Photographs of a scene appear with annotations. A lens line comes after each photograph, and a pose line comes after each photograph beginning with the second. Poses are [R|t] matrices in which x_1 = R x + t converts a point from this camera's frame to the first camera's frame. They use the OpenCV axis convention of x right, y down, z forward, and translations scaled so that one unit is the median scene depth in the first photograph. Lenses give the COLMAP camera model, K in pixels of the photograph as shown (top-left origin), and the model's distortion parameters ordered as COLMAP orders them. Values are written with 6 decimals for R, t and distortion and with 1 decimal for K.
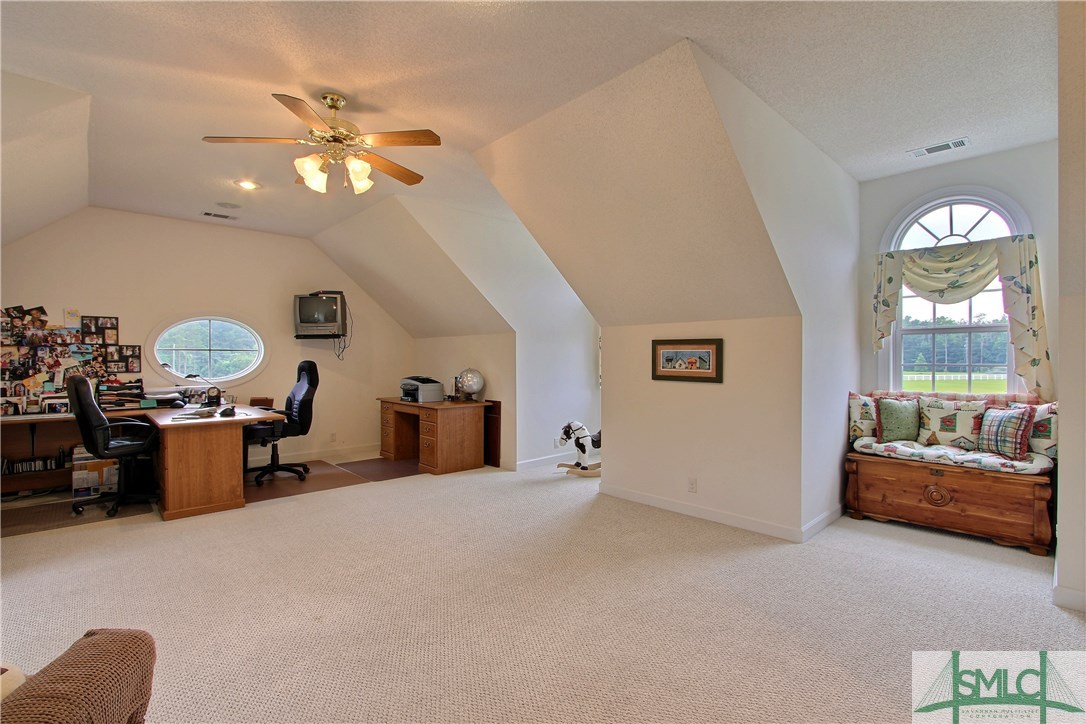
lens RADIAL K [[502.9, 0, 540.4], [0, 502.9, 363.2], [0, 0, 1]] dist [-0.020371, -0.000291]
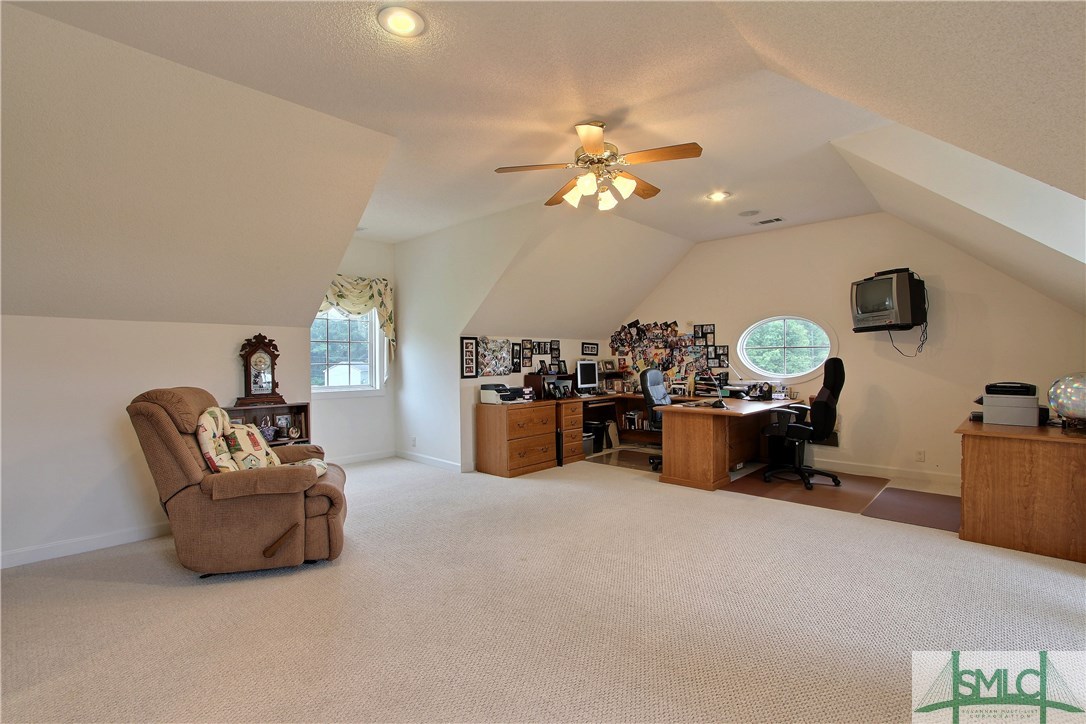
lens RADIAL K [[502.9, 0, 540.6], [0, 502.9, 359.2], [0, 0, 1]] dist [-0.020371, -0.000291]
pose [[0.055896, 0.001438, -0.998436, 0.444180], [-0.002183, 0.999997, 0.001318, -0.002829], [0.998434, 0.002106, 0.055899, 0.511103]]
